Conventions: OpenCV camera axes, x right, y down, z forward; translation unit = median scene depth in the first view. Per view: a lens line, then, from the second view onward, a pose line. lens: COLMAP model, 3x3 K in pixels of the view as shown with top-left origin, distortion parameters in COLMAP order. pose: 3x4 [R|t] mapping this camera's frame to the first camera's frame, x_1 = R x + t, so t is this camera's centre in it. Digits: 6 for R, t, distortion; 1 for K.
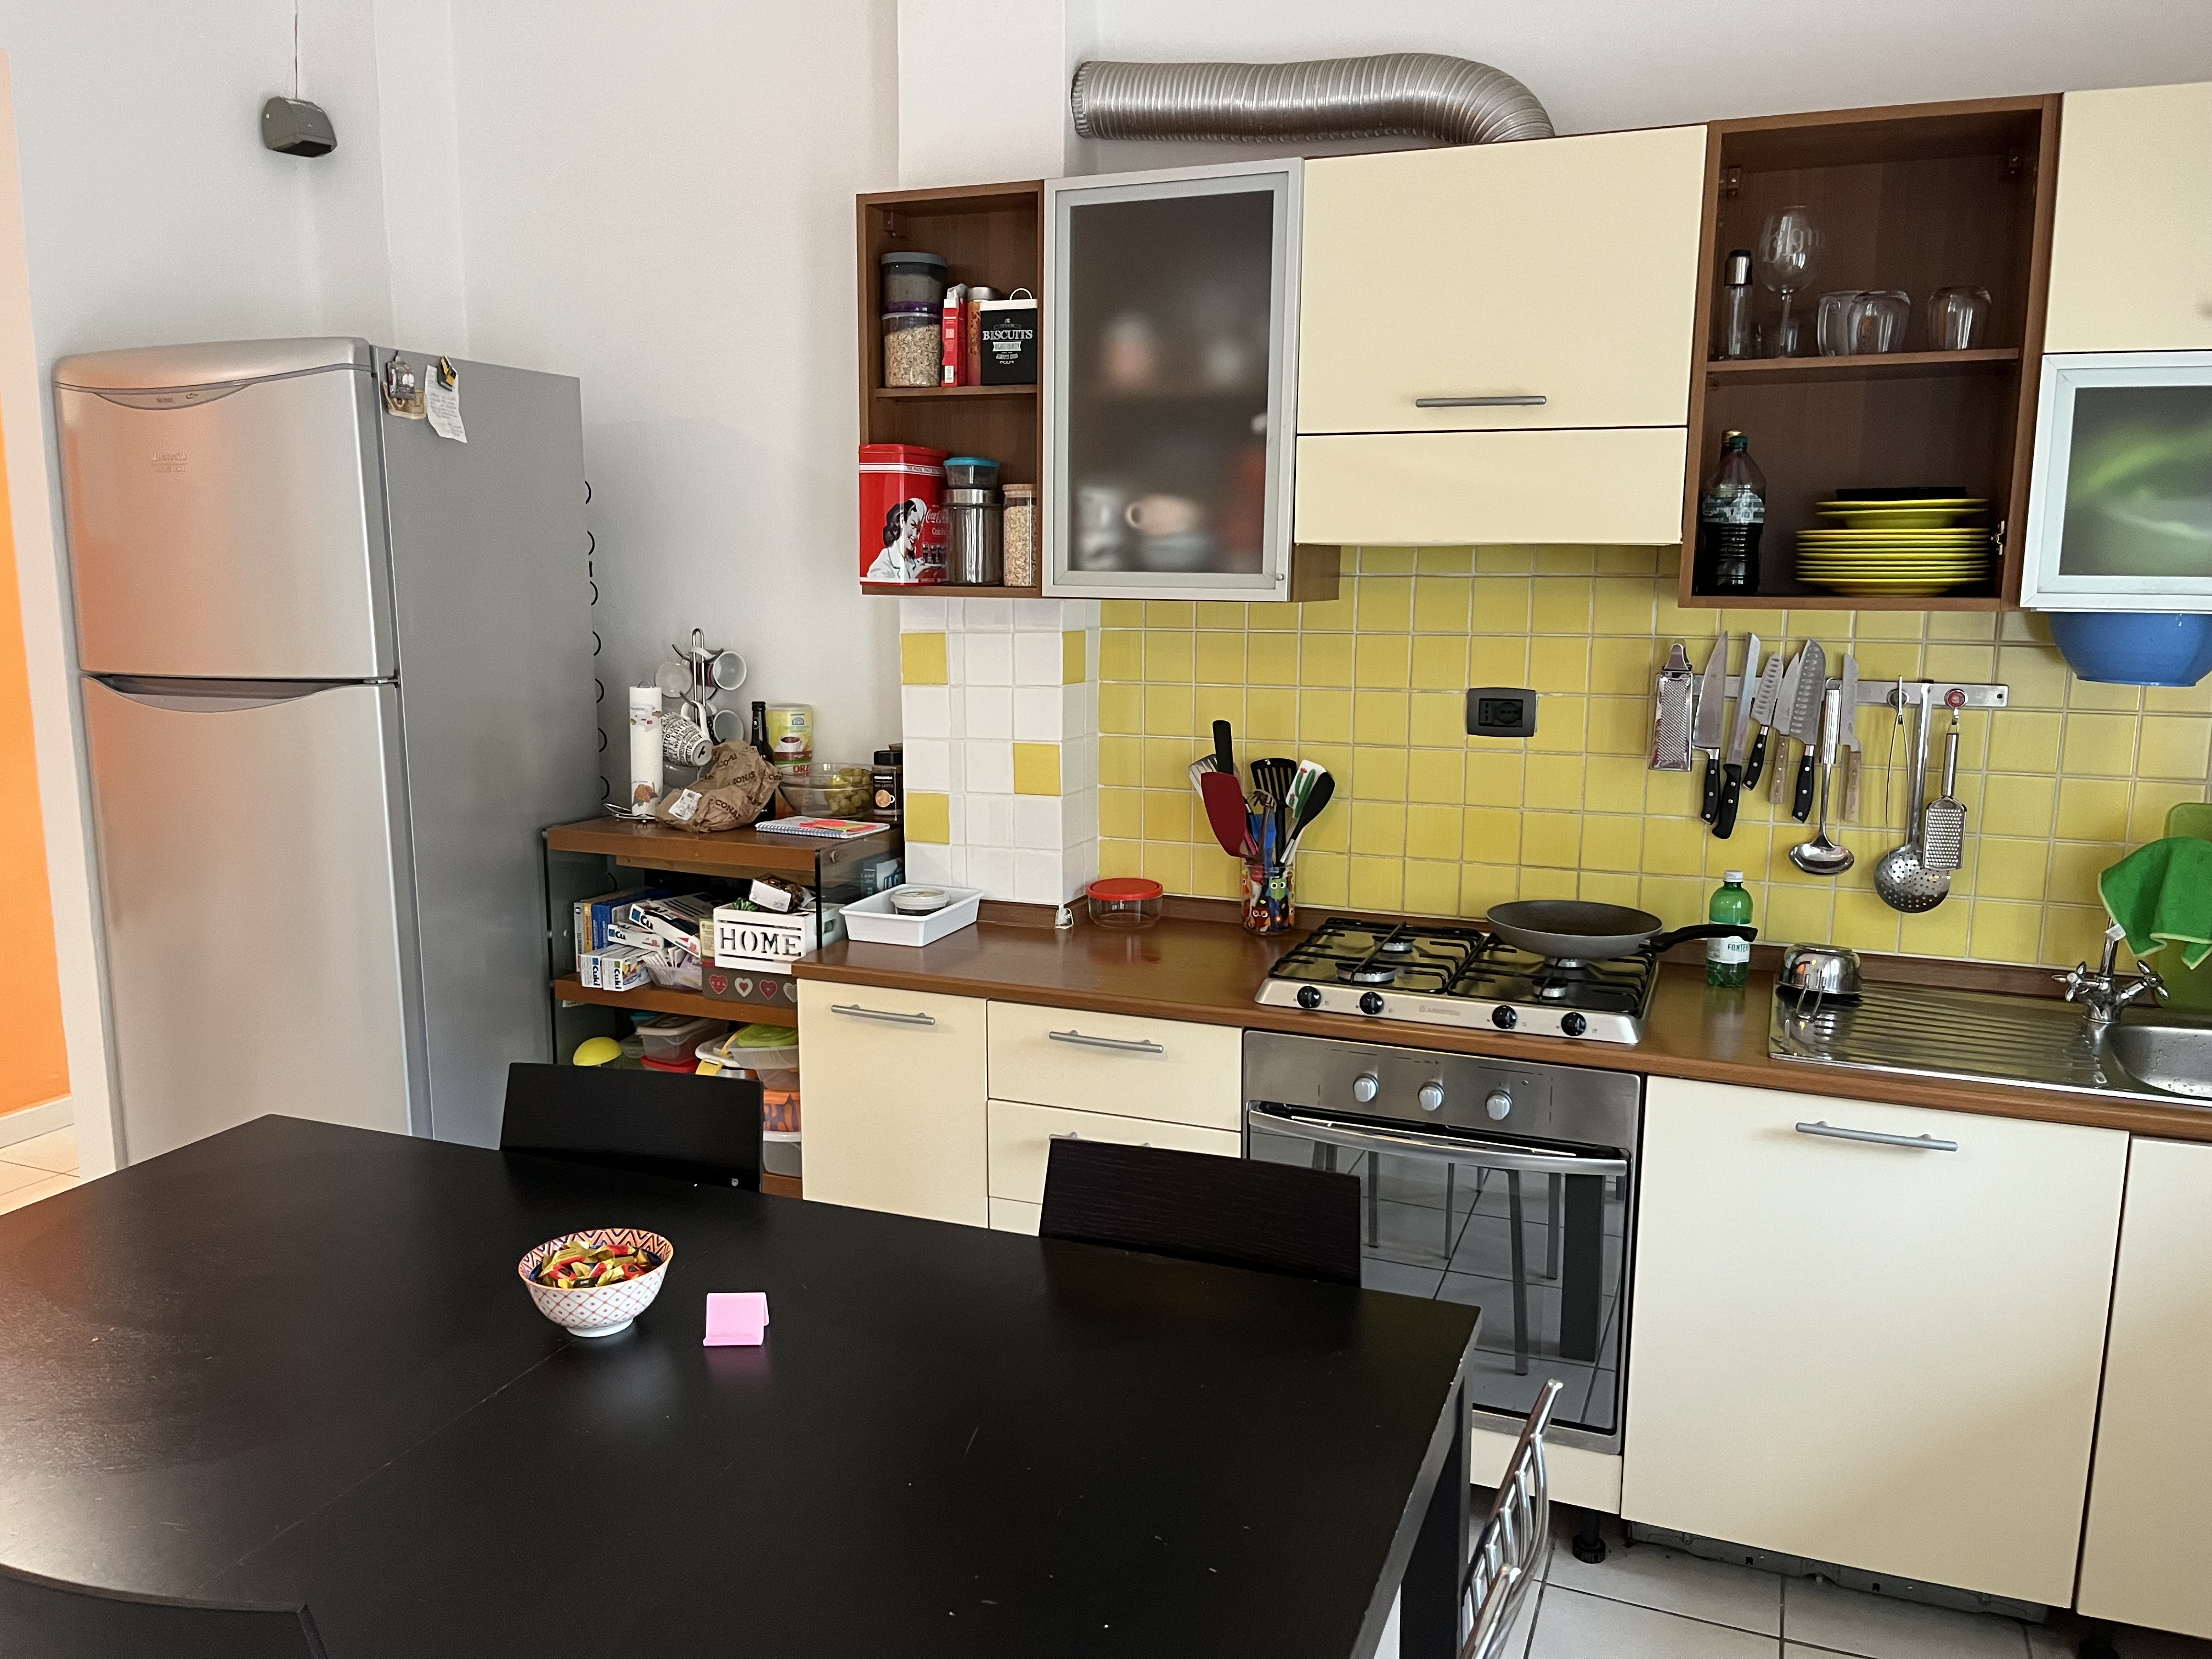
lens RADIAL K [[1690.9, 0, 1088.8], [0, 1690.9, 832.2], [0, 0, 1]] dist [0.037144, -0.033271]
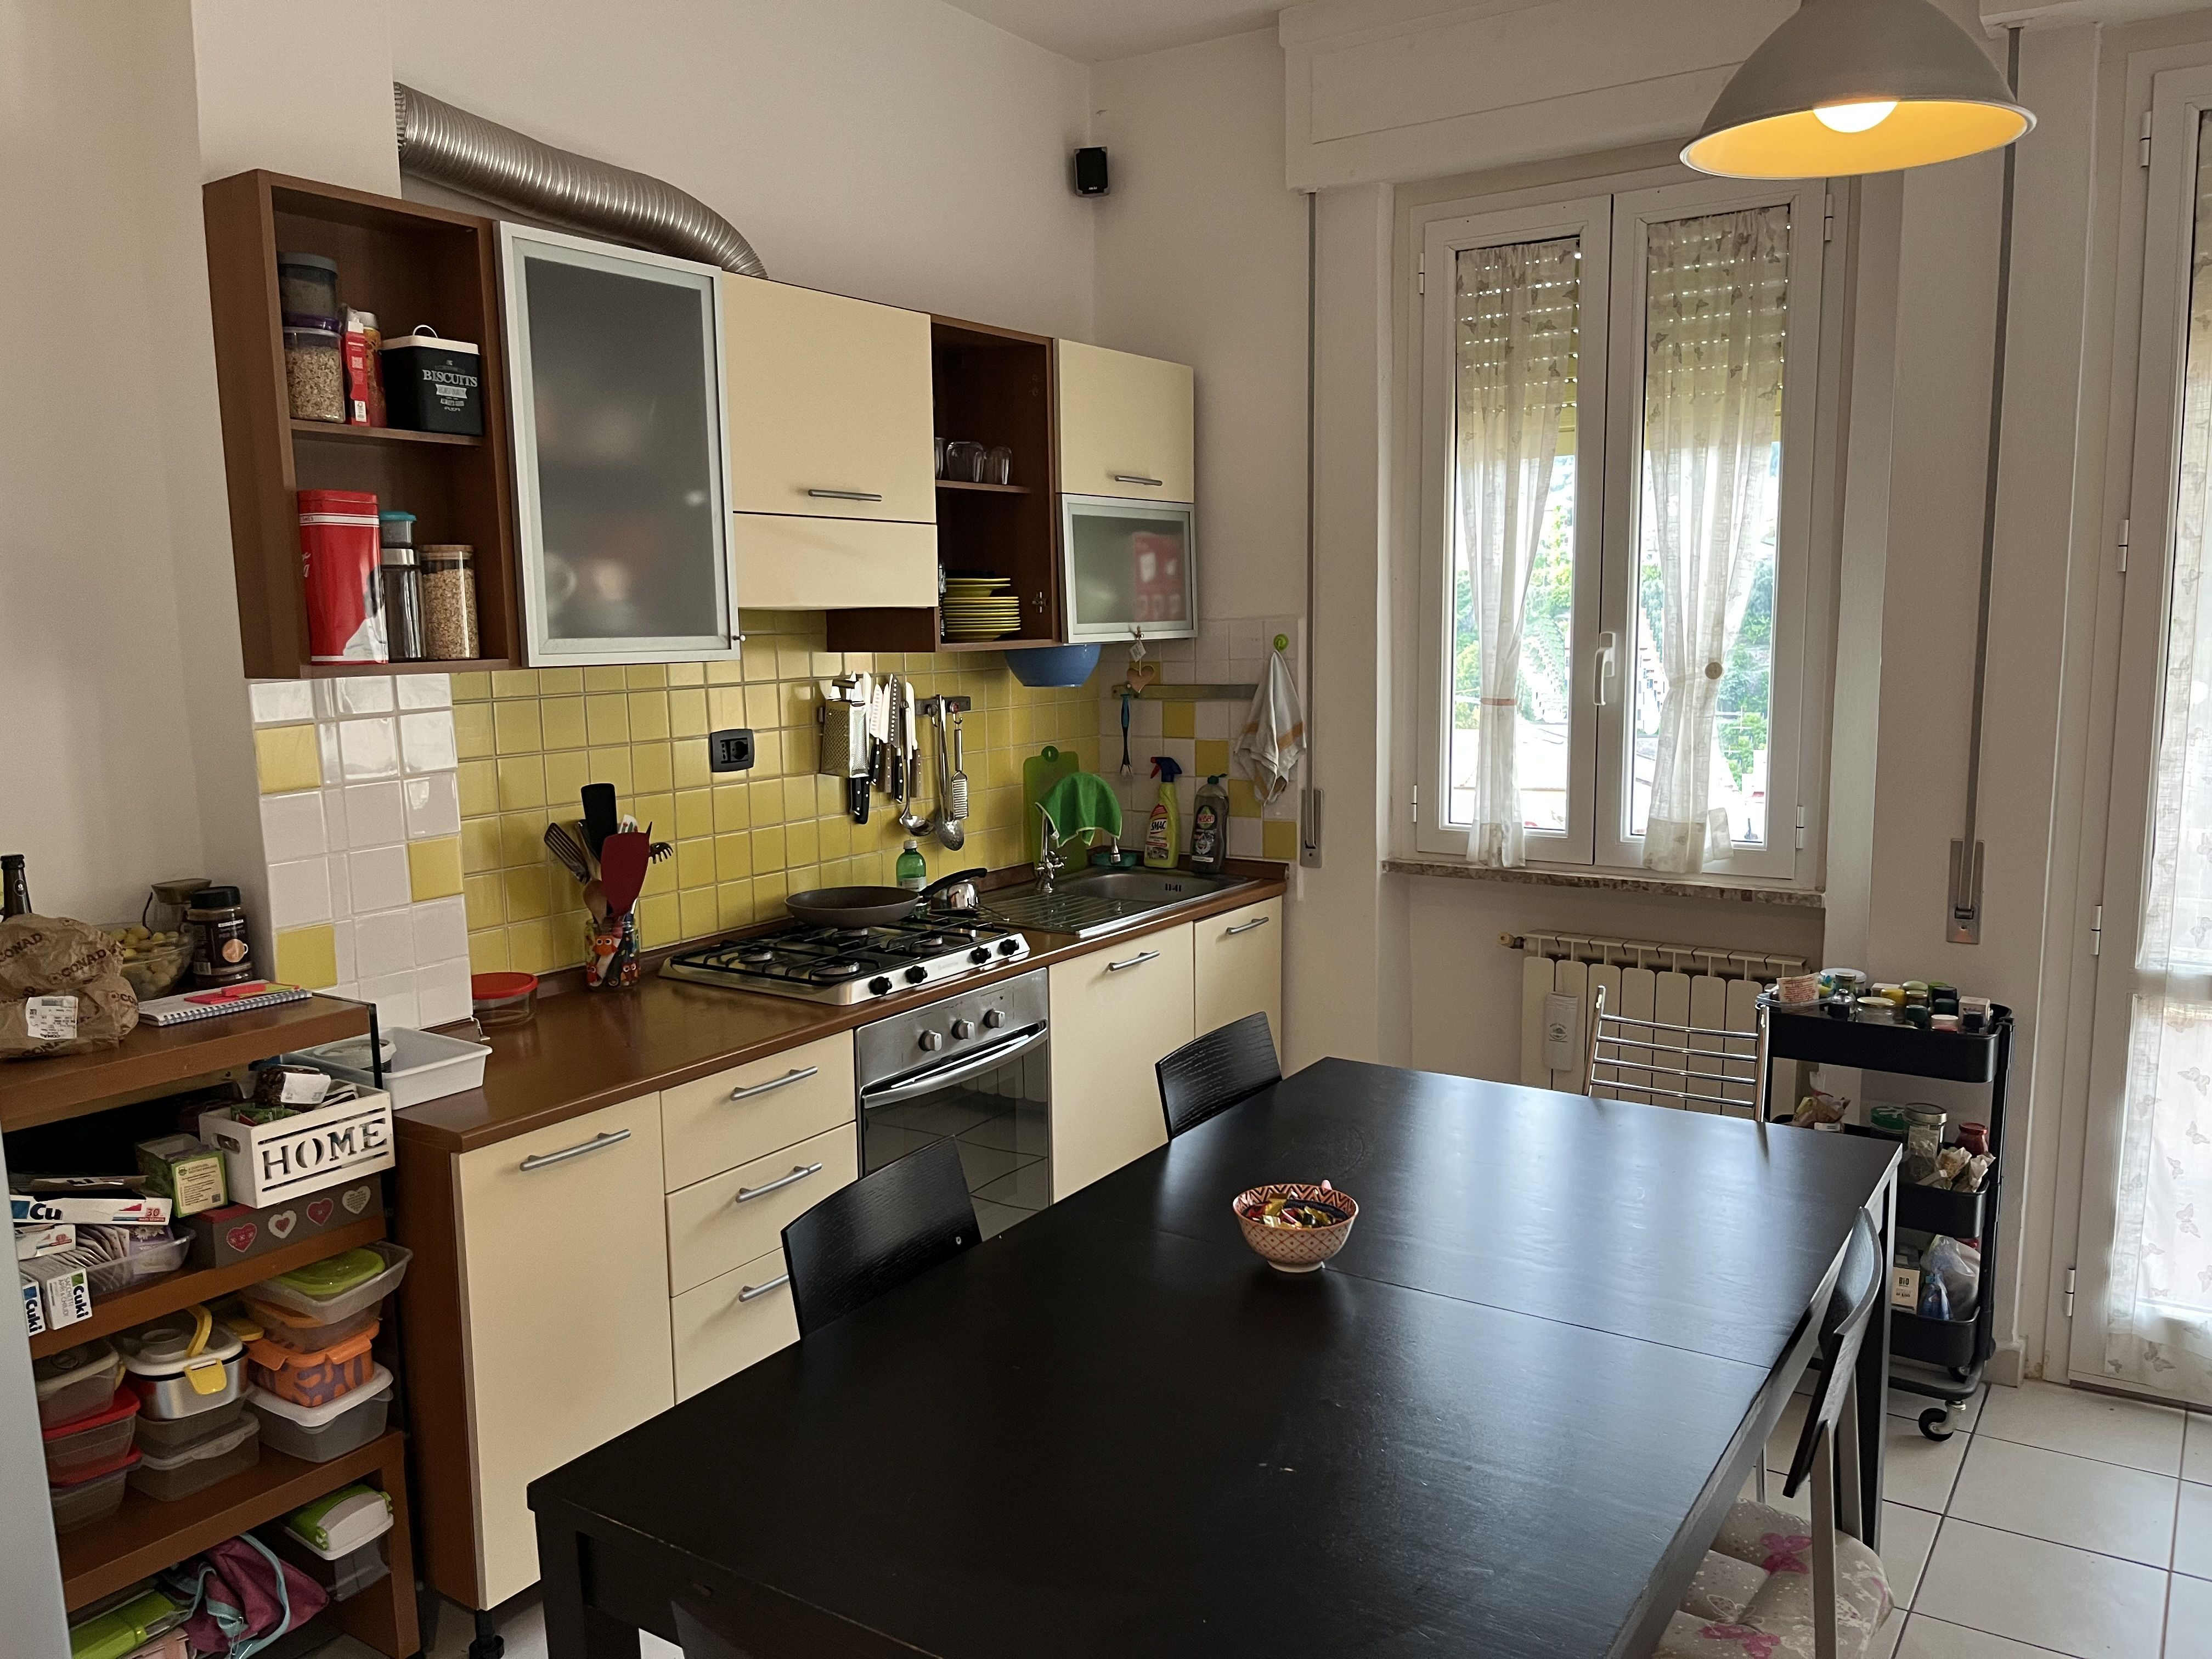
lens RADIAL K [[1690.9, 0, 1091.3], [0, 1690.9, 842.2], [0, 0, 1]] dist [0.037144, -0.033271]
pose [[0.199203, -0.140978, 0.969765, -0.894347], [0.178779, 0.978218, 0.105484, -0.091437], [-0.963513, 0.152361, 0.220068, 0.527781]]
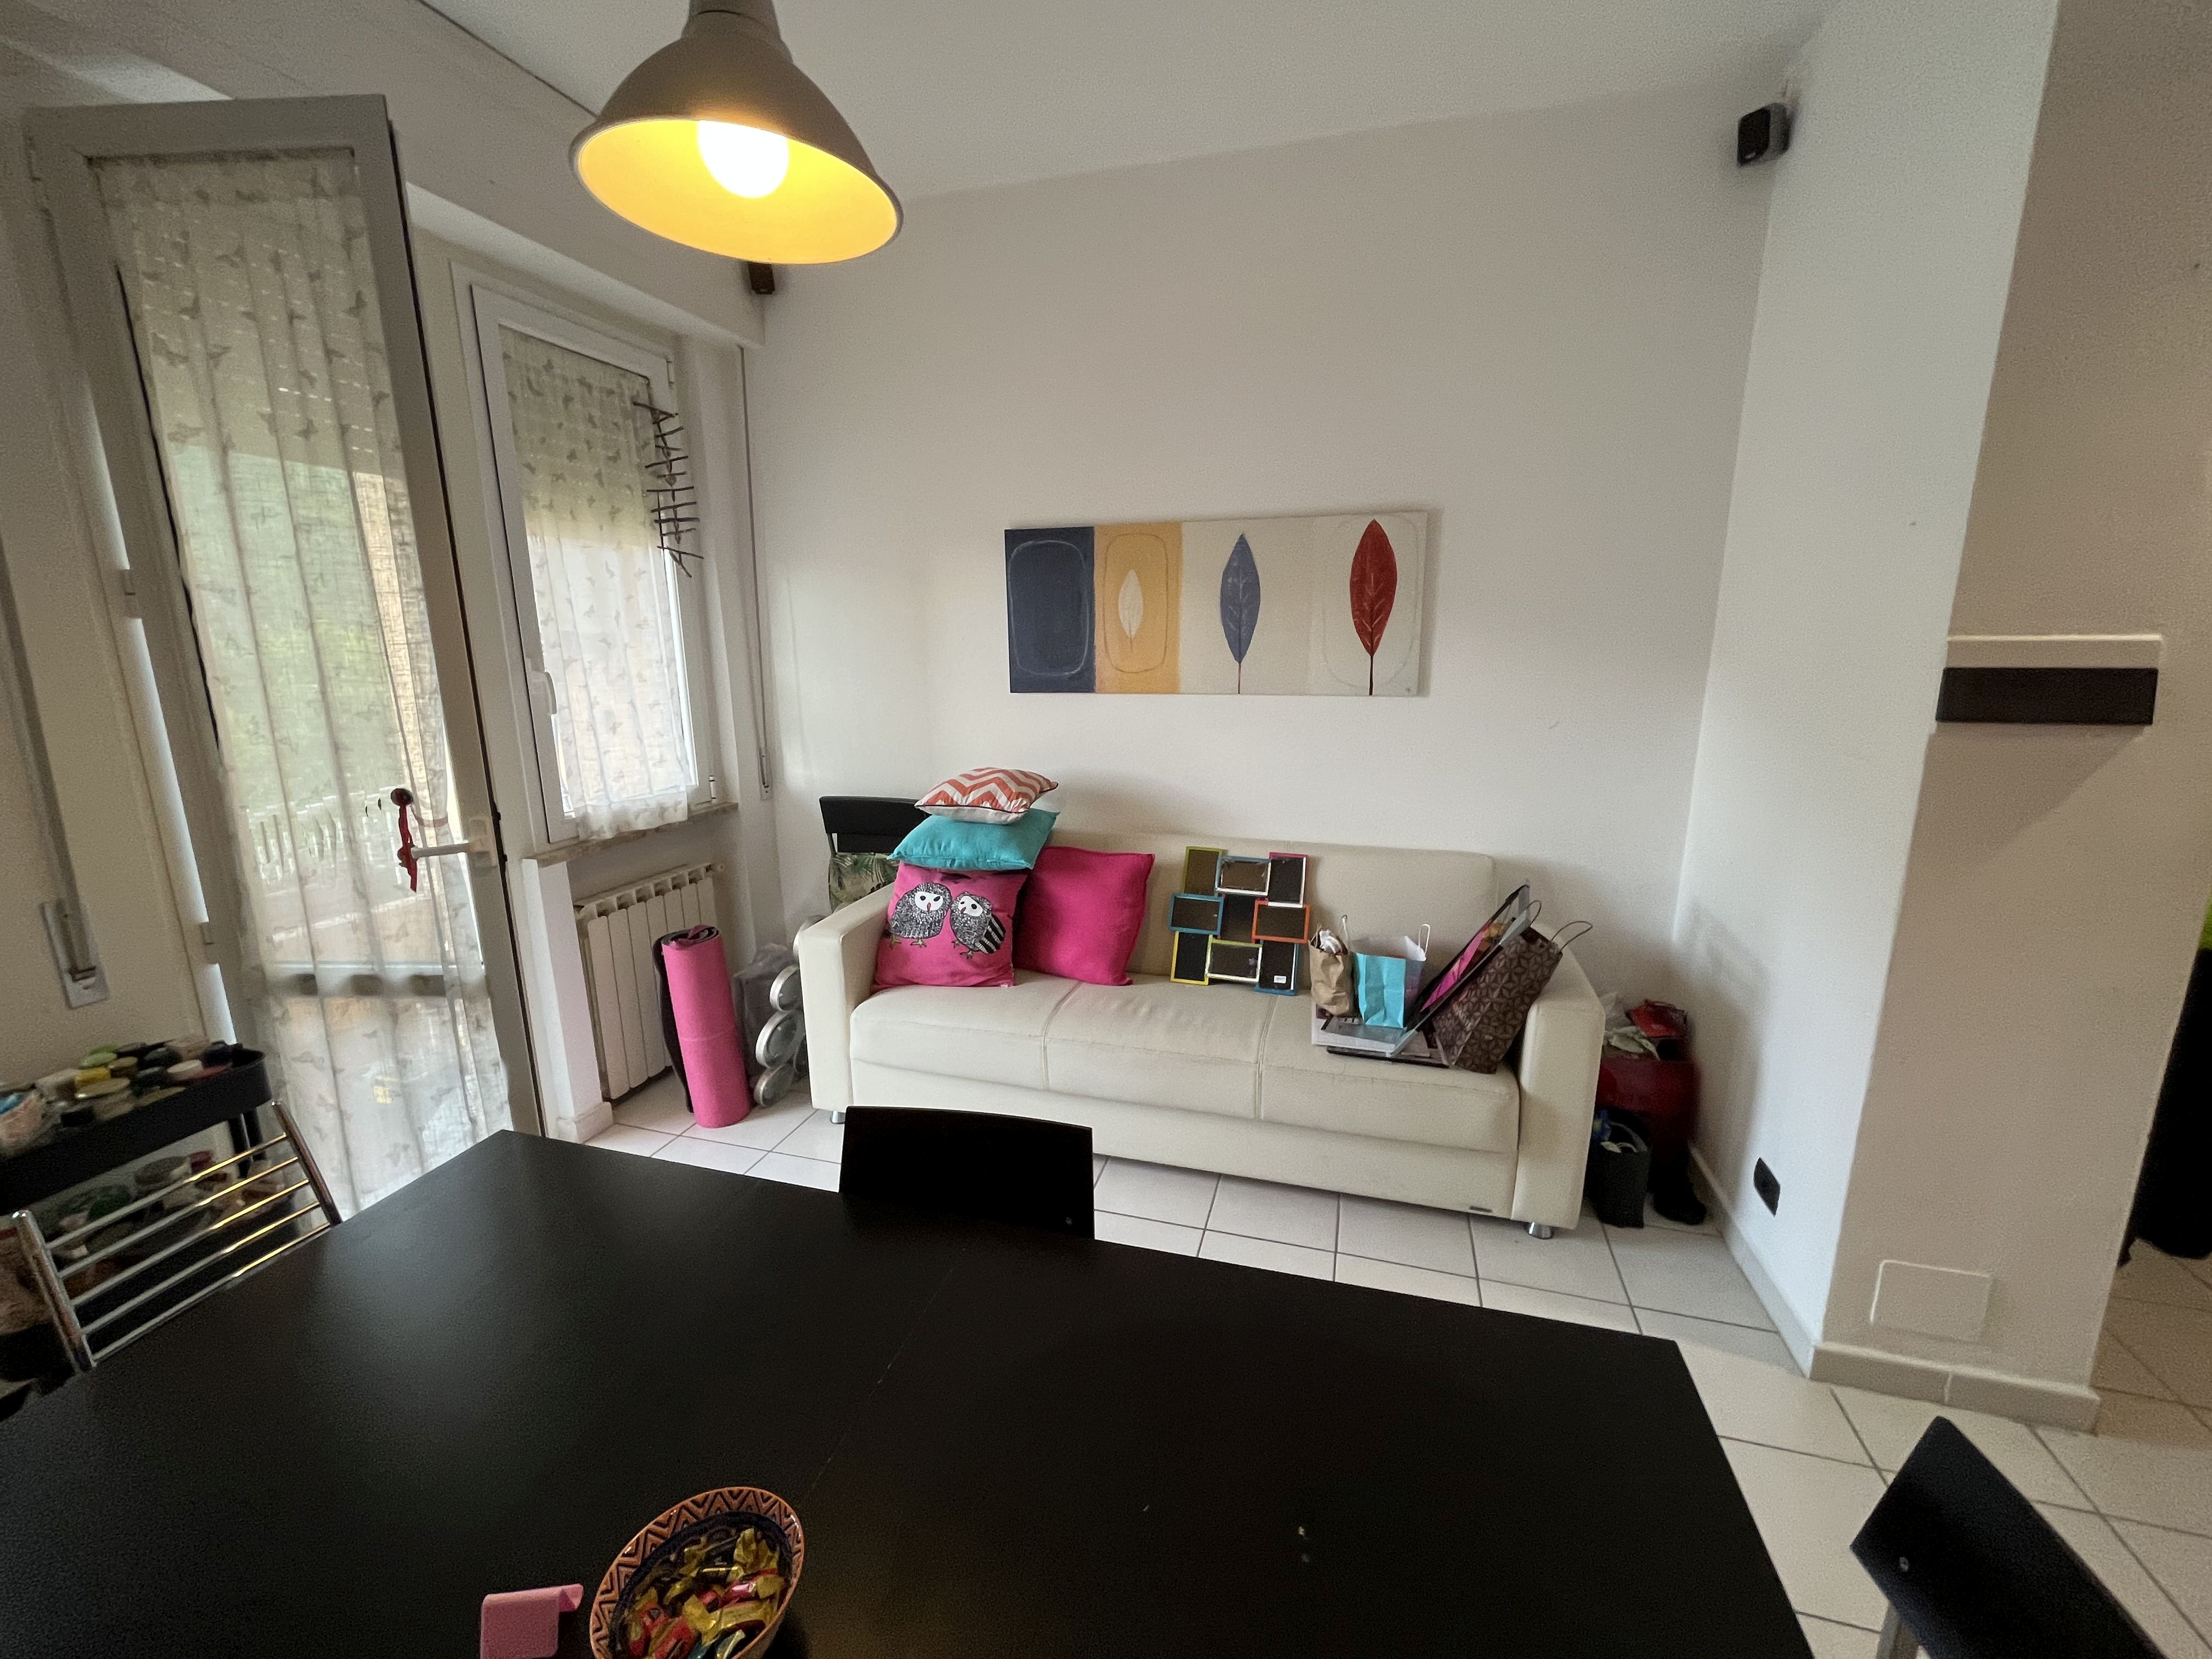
lens RADIAL K [[897.0, 0, 1113.0], [0, 897.0, 821.8], [0, 0, 1]] dist [-0.003359, 0.000636]
pose [[-0.993195, 0.027880, -0.113078, -0.273509], [-0.015631, 0.930230, 0.366645, -0.132802], [0.115411, 0.365917, -0.923464, 0.796182]]
